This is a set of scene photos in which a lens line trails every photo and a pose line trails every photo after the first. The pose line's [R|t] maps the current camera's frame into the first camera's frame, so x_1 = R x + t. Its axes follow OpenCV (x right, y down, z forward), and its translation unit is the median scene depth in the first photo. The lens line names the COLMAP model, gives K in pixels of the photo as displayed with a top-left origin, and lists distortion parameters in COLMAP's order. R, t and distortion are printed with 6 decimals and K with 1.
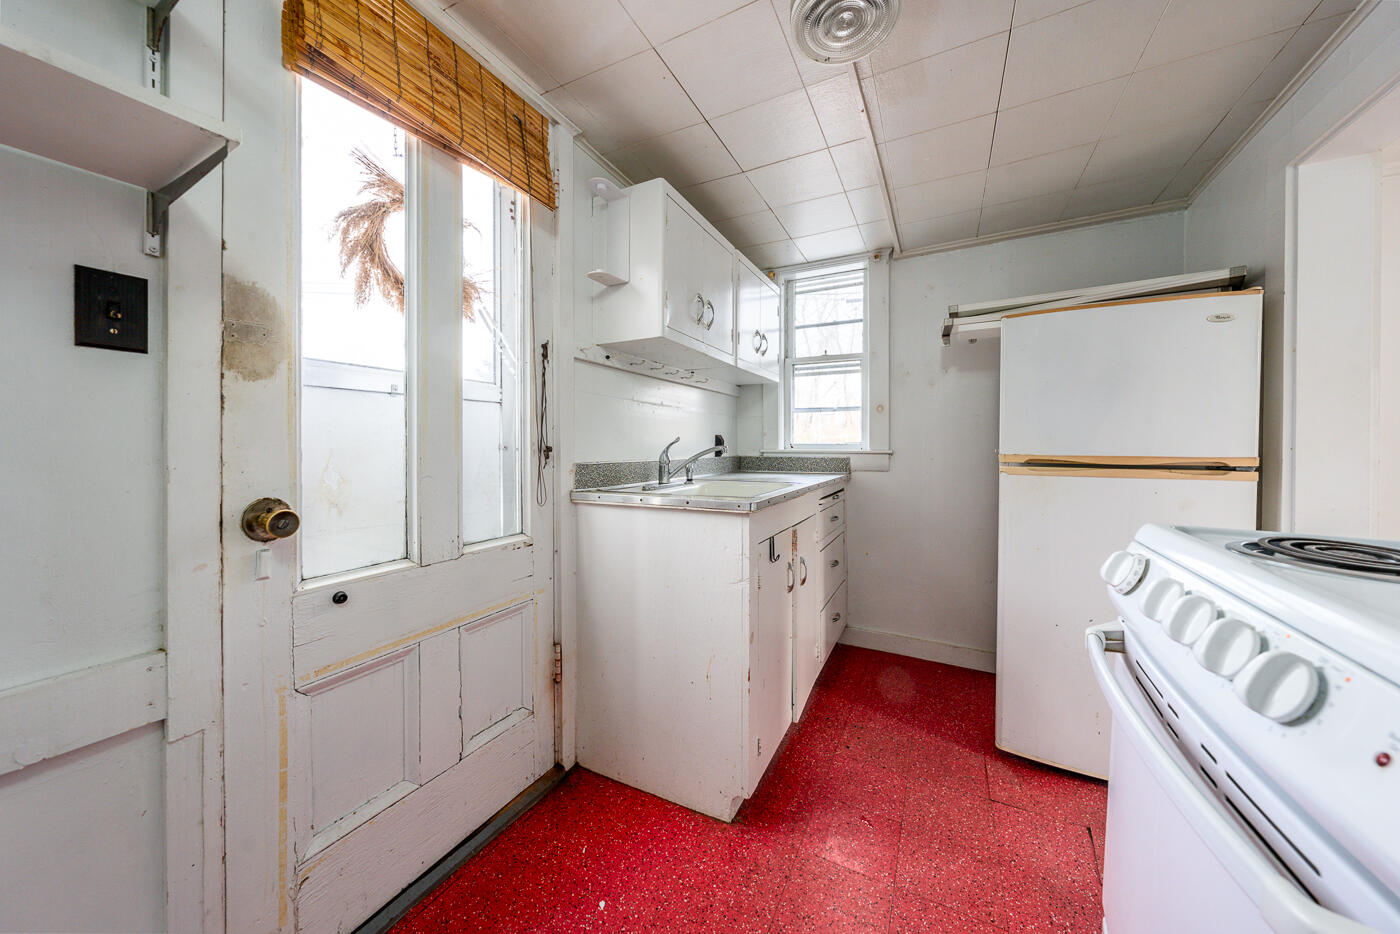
lens RADIAL K [[495.4, 0, 704.8], [0, 495.4, 445.8], [0, 0, 1]] dist [-0.000885, -0.000203]
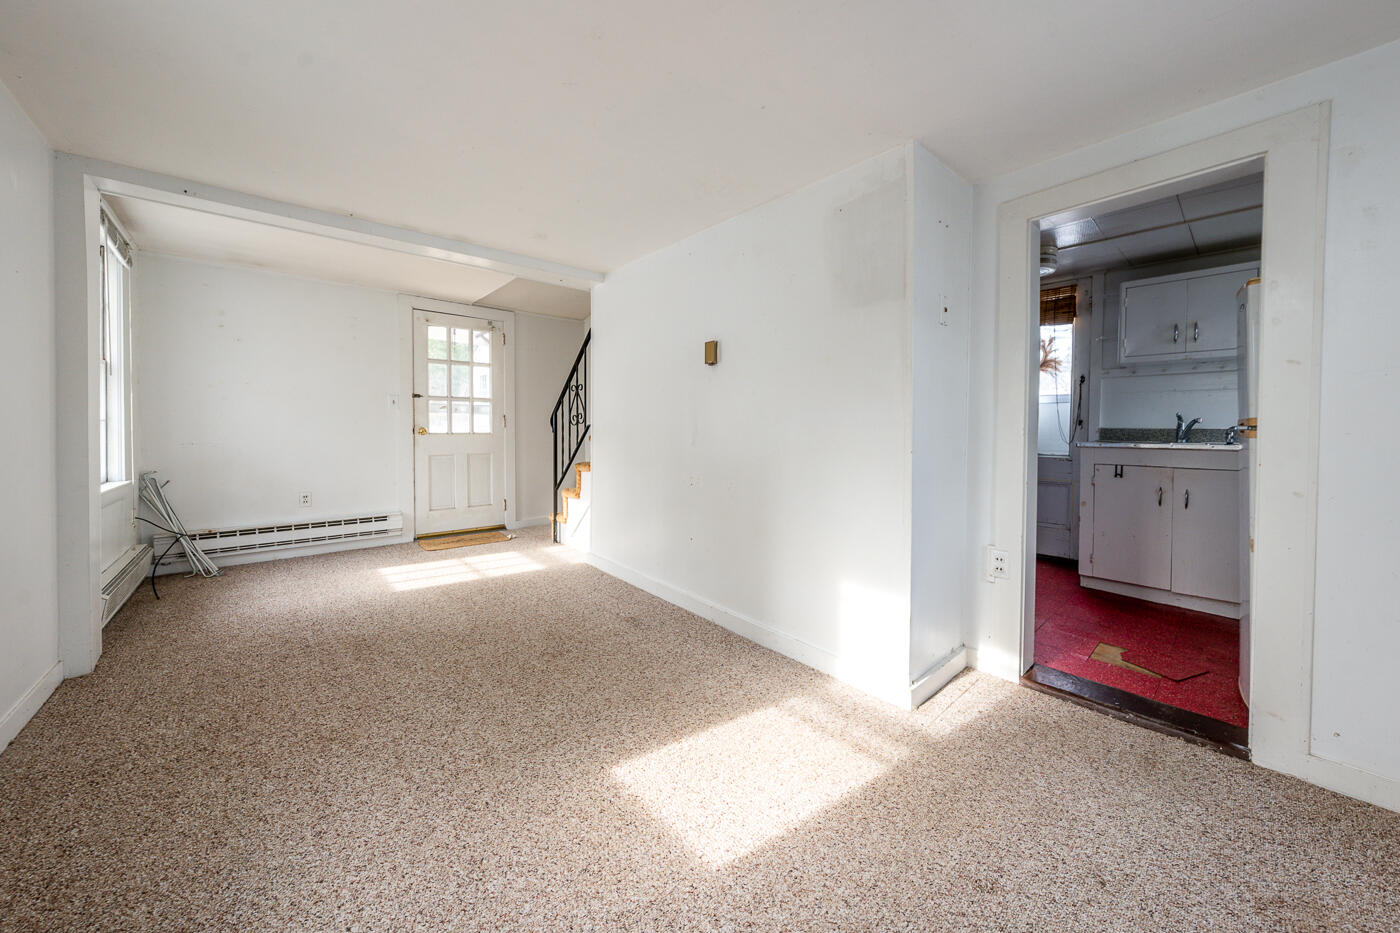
lens RADIAL K [[495.4, 0, 704.8], [0, 495.4, 445.3], [0, 0, 1]] dist [-0.000885, -0.000203]
pose [[-0.373624, 0.028021, -0.927157, 3.175353], [0.000891, 0.999554, 0.029850, 0.062074], [0.927580, 0.010327, -0.373482, 0.286367]]
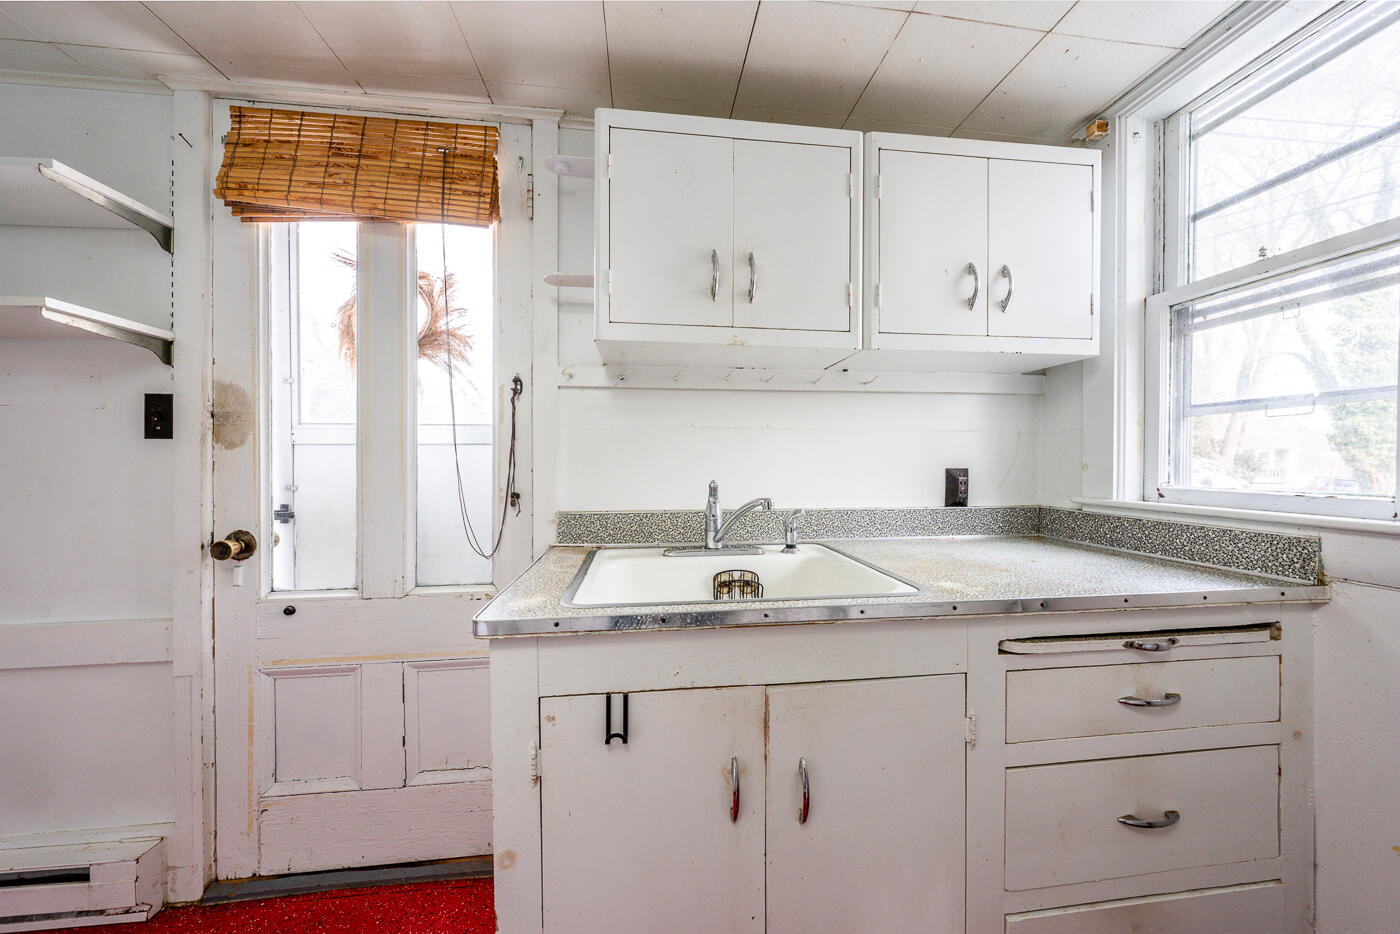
lens RADIAL K [[487.8, 0, 700.0], [0, 487.8, 467.0], [0, 0, 1]] dist [-0.001598, -0.000073]
pose [[0.539607, 0.007611, -0.841882, 0.761488], [0.001651, 0.999948, 0.010099, -0.066892], [0.841915, -0.006839, 0.539567, 1.015258]]
